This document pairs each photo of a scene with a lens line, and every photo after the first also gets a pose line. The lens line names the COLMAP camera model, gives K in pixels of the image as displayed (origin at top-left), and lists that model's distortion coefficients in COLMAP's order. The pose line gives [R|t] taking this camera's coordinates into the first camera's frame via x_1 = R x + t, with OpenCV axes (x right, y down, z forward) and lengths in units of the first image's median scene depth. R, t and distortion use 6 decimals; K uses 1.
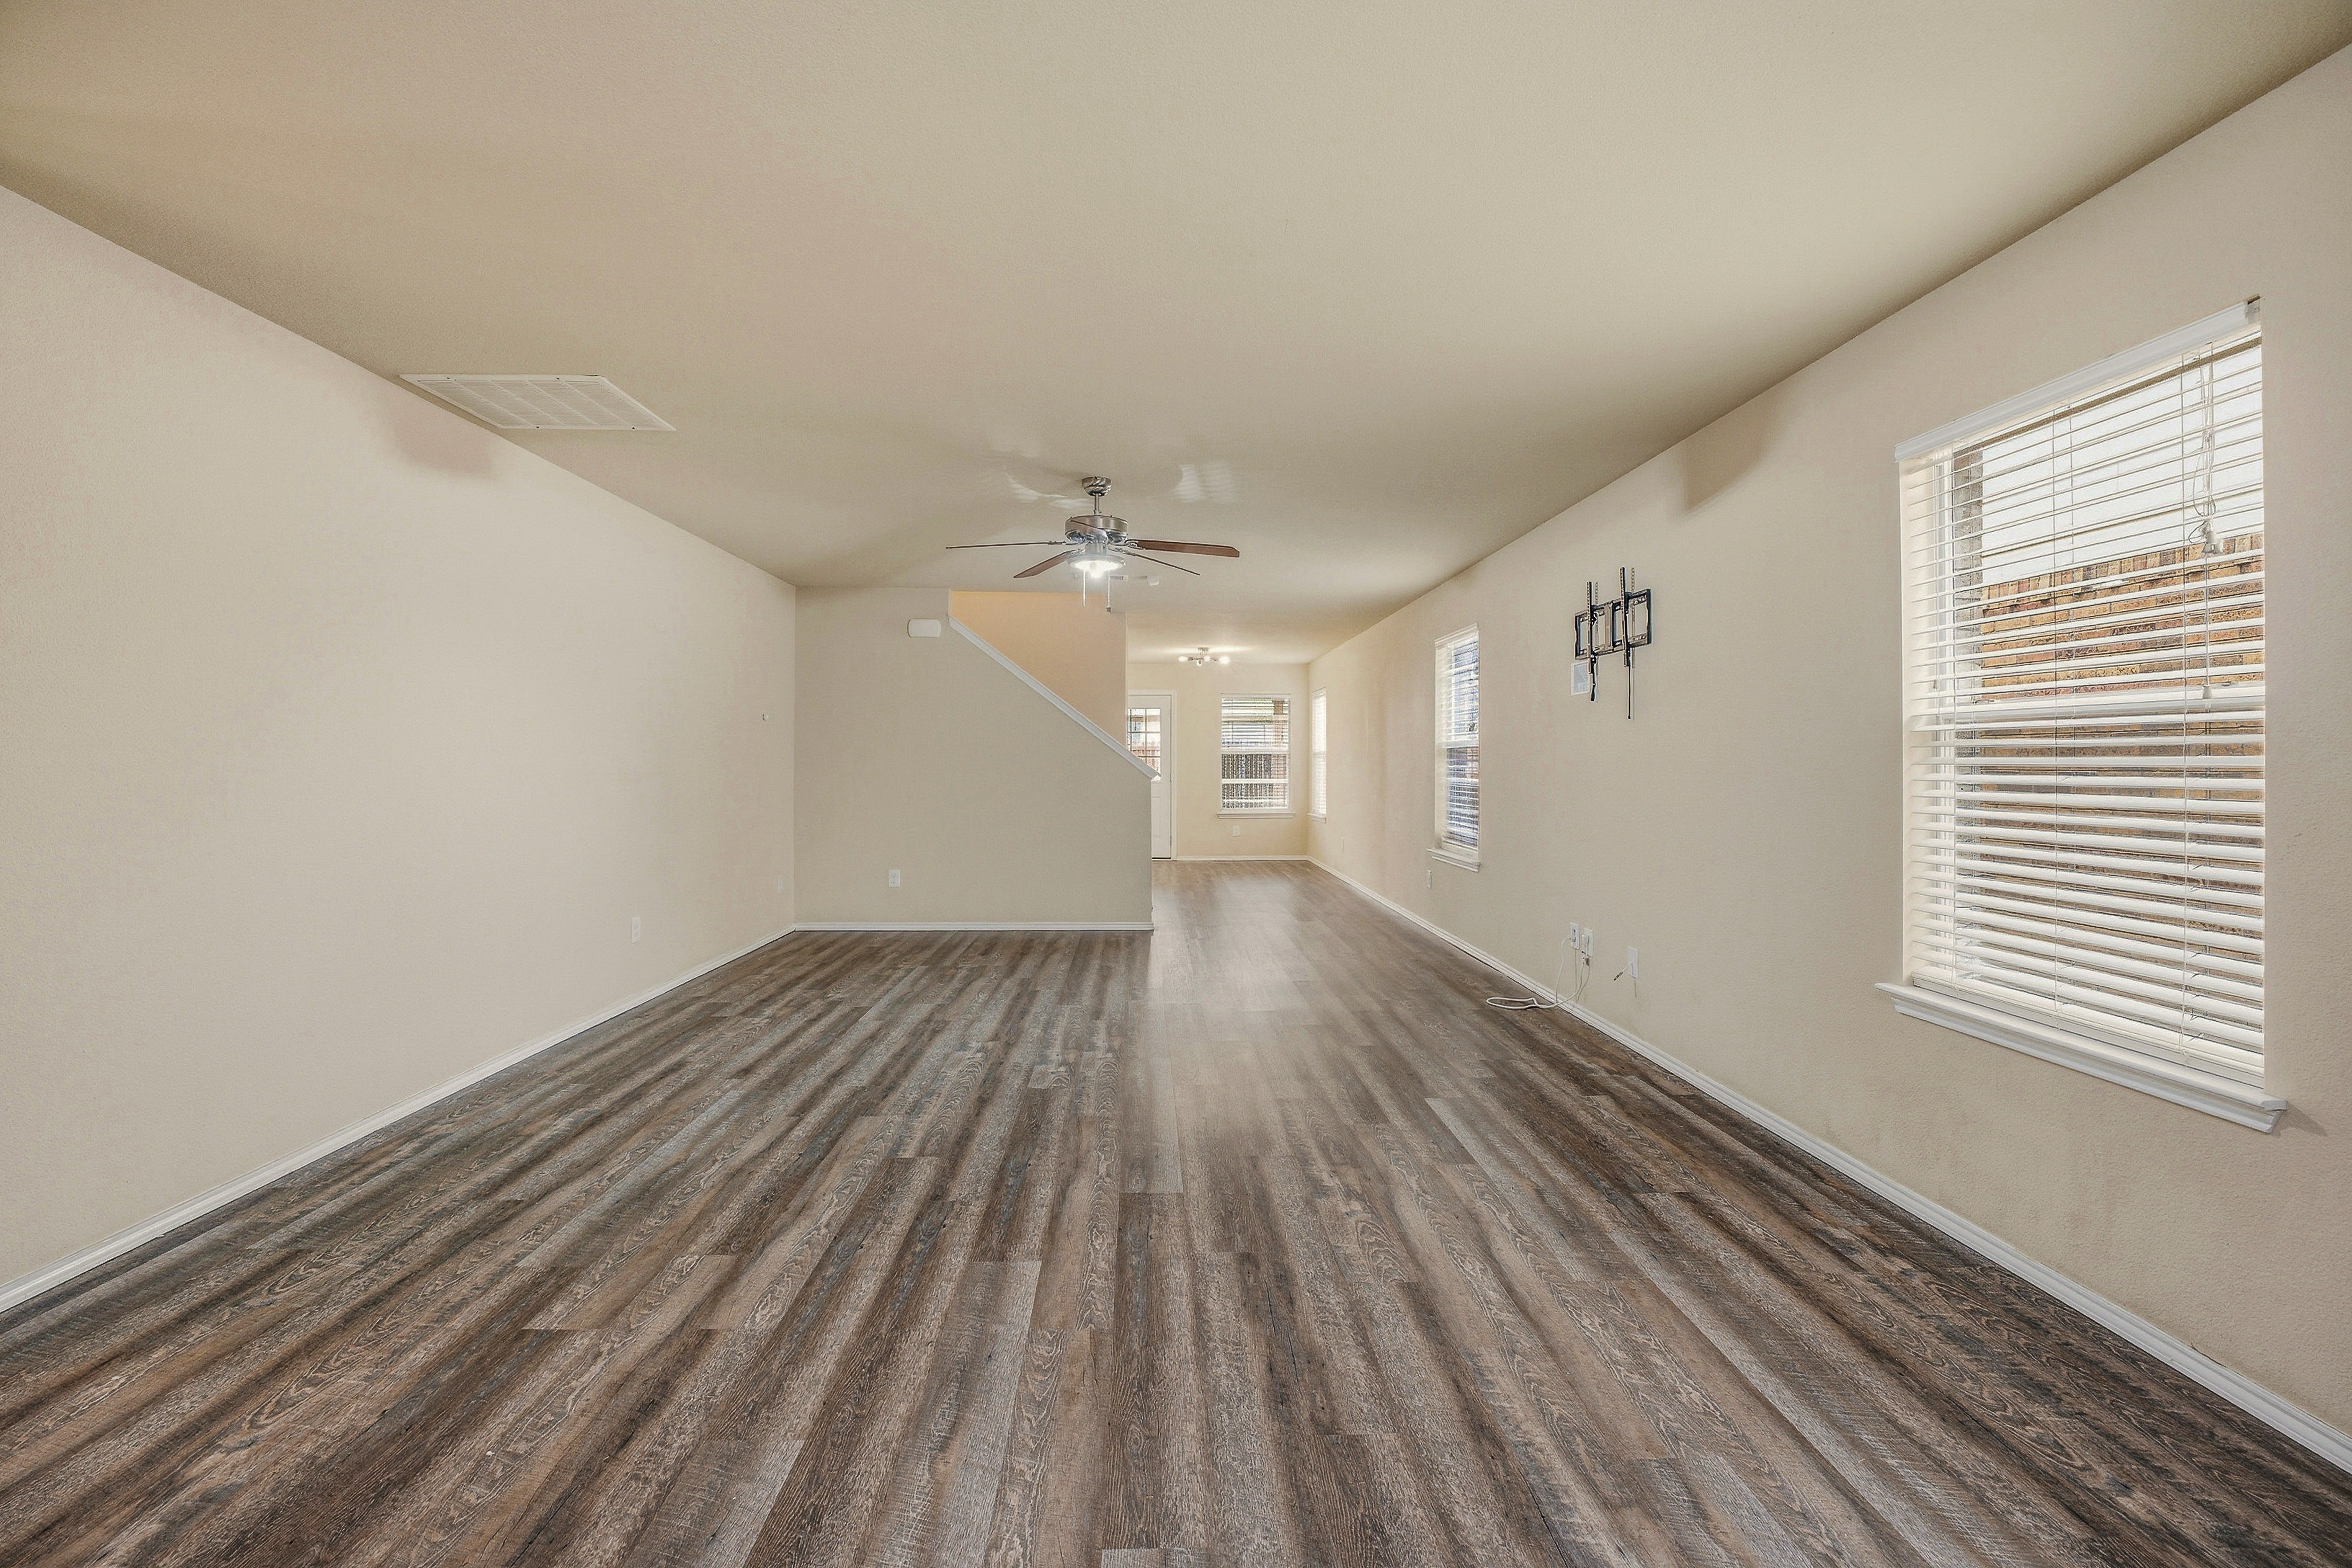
lens RADIAL K [[983.4, 0, 1168.1], [0, 983.4, 763.8], [0, 0, 1]] dist [-0.024643, 0.000269]
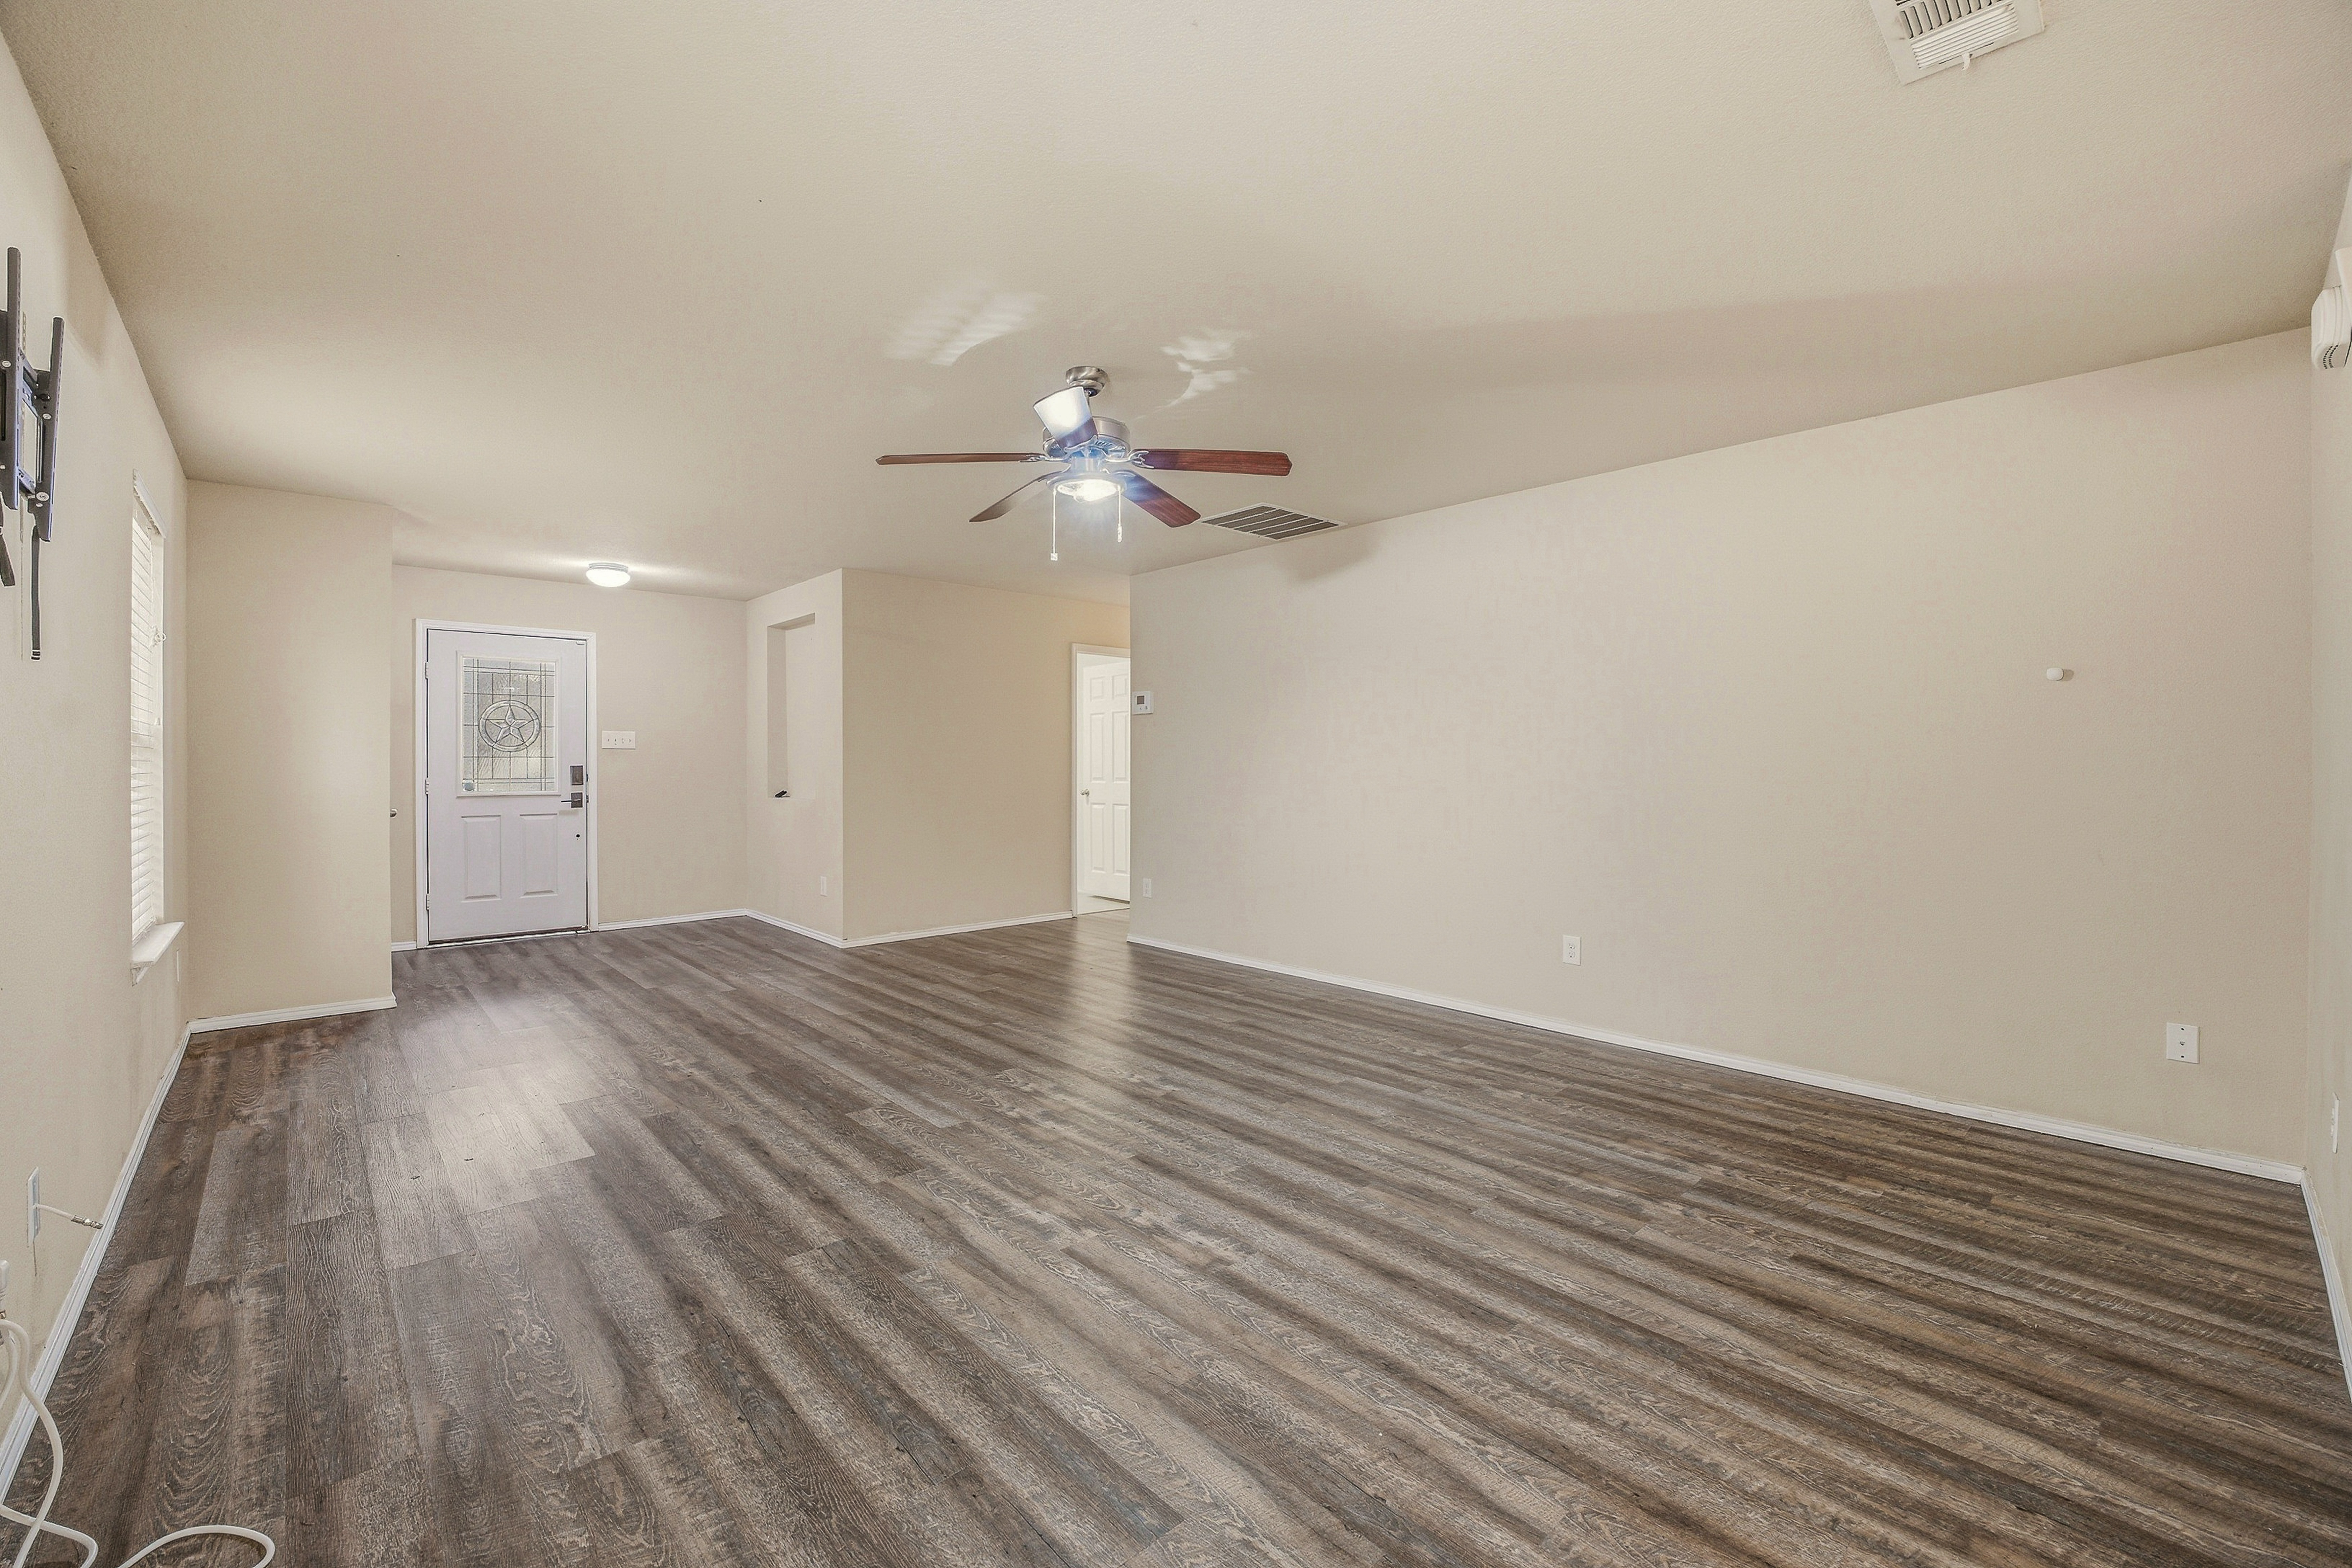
lens RADIAL K [[958.9, 0, 1176.9], [0, 958.9, 773.9], [0, 0, 1]] dist [-0.027355, 0.000303]
pose [[-0.749380, 0.003261, -0.662132, 0.476424], [-0.005149, 0.999929, 0.010751, -0.000653], [0.662120, 0.011466, -0.749310, 2.180400]]
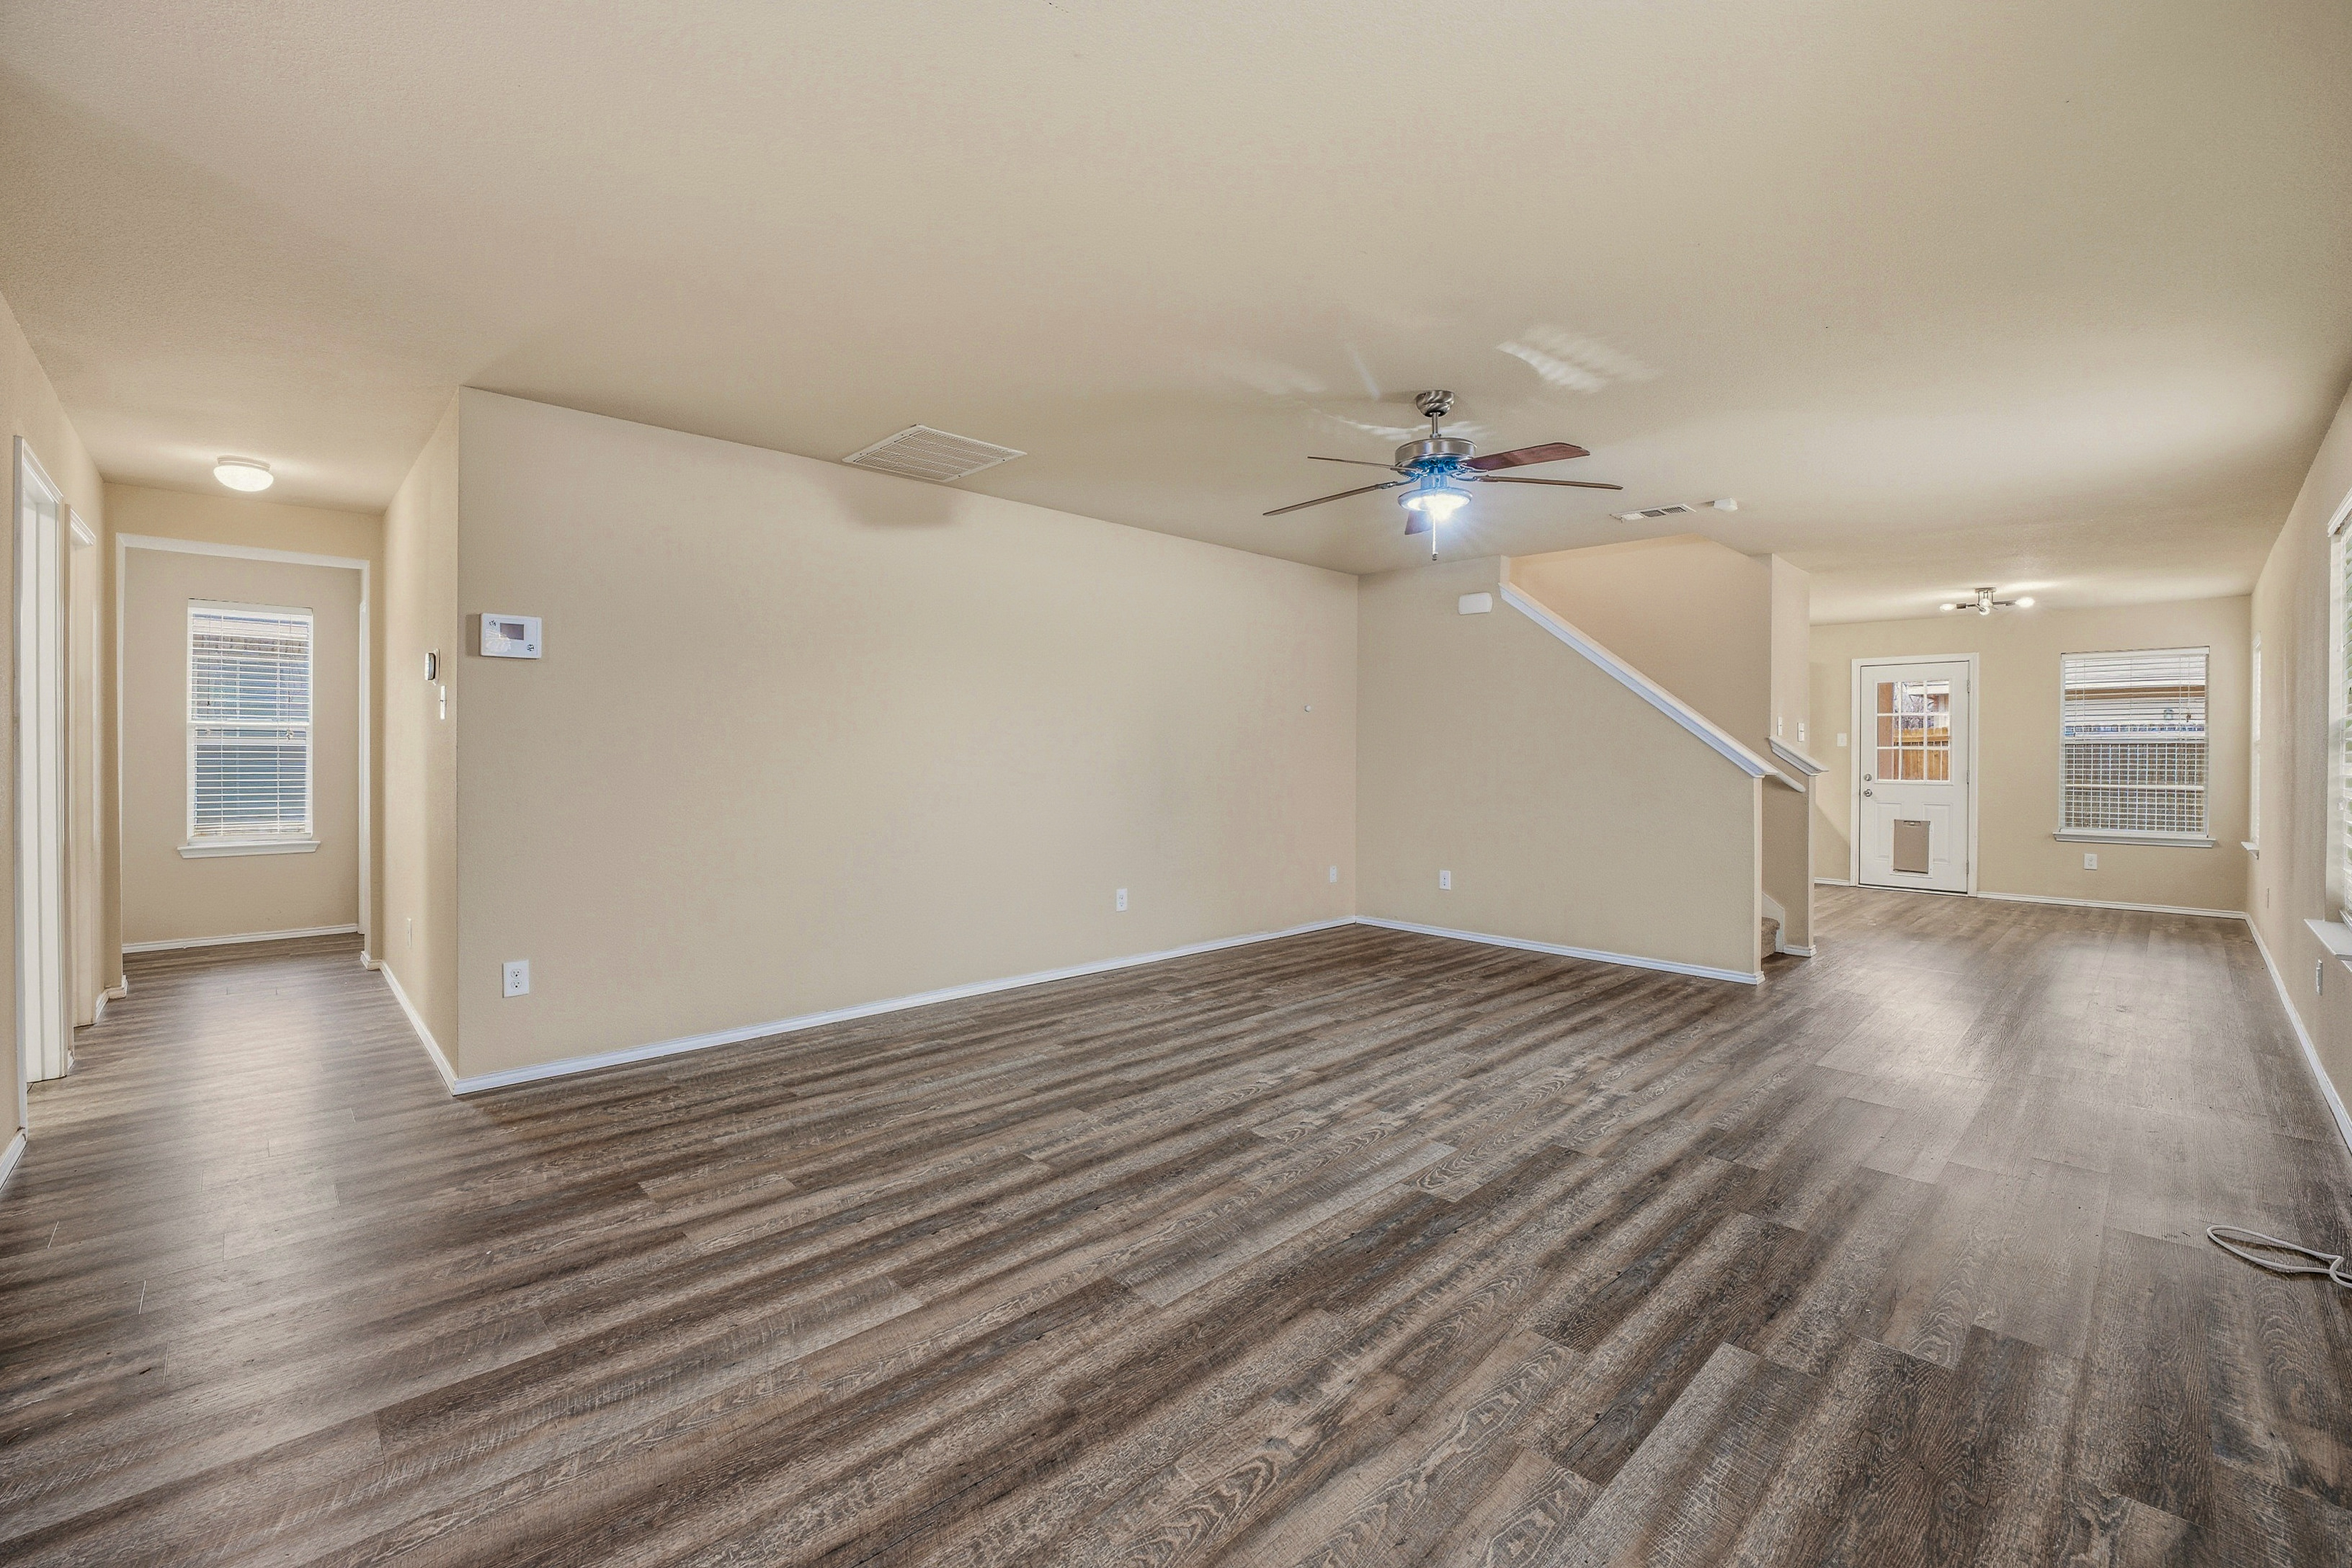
lens RADIAL K [[983.4, 0, 1168.1], [0, 983.4, 763.8], [0, 0, 1]] dist [-0.024643, 0.000269]
pose [[0.667926, 0.010531, -0.744153, 0.515951], [-0.005086, 0.999941, 0.009586, 0.001036], [0.744210, -0.002618, 0.667940, 0.430992]]
